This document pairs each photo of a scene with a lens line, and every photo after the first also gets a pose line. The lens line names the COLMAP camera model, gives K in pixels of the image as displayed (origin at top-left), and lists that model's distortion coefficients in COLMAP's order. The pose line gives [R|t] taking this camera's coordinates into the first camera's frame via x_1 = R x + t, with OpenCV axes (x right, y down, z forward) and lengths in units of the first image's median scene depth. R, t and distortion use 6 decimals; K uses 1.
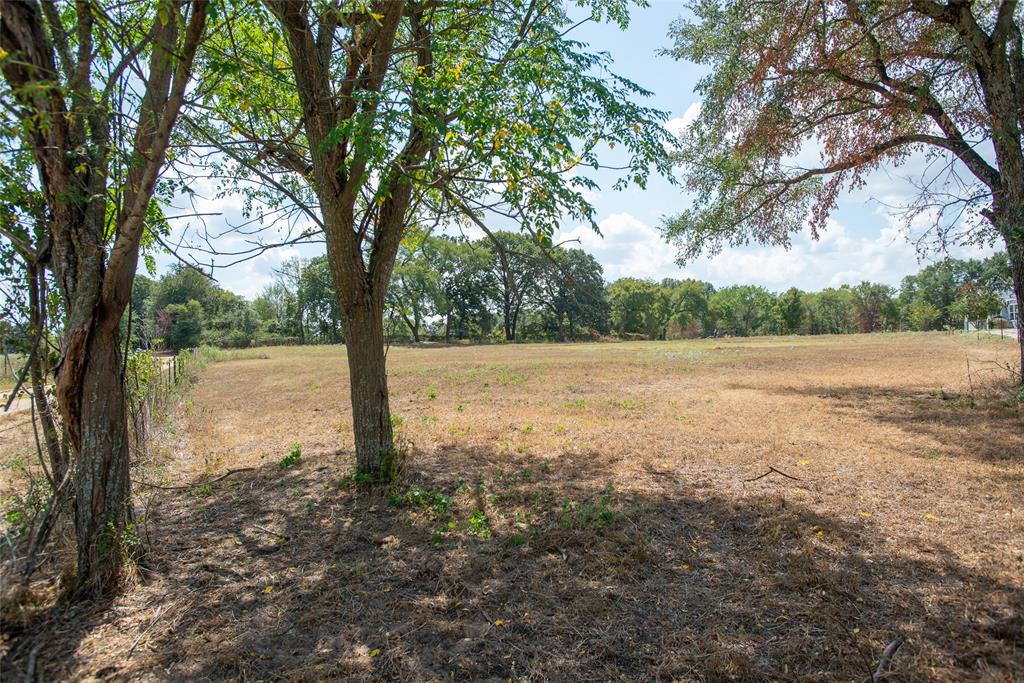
lens RADIAL K [[637.3, 0, 511.6], [0, 637.3, 341.1], [0, 0, 1]] dist [-0.003292, -0.000107]
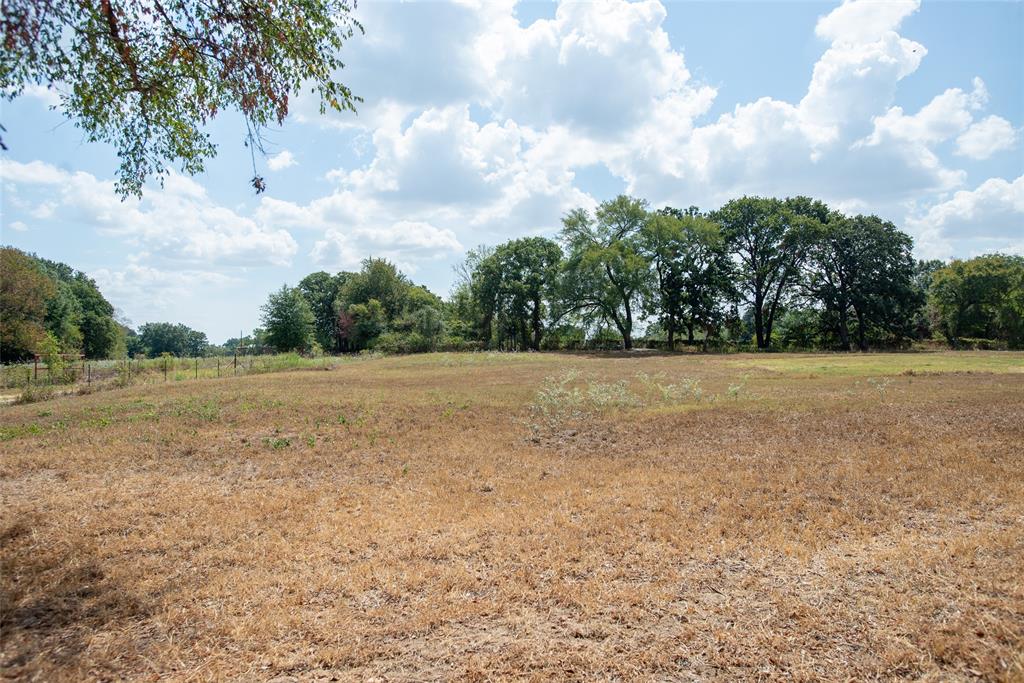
lens RADIAL K [[789.9, 0, 512.0], [0, 789.9, 340.4], [0, 0, 1]] dist [0.005930, 0.002667]
pose [[0.902439, 0.006417, -0.430770, 0.134497], [-0.008803, 0.999955, -0.003546, -0.003997], [0.430728, 0.006992, 0.902455, 0.073676]]
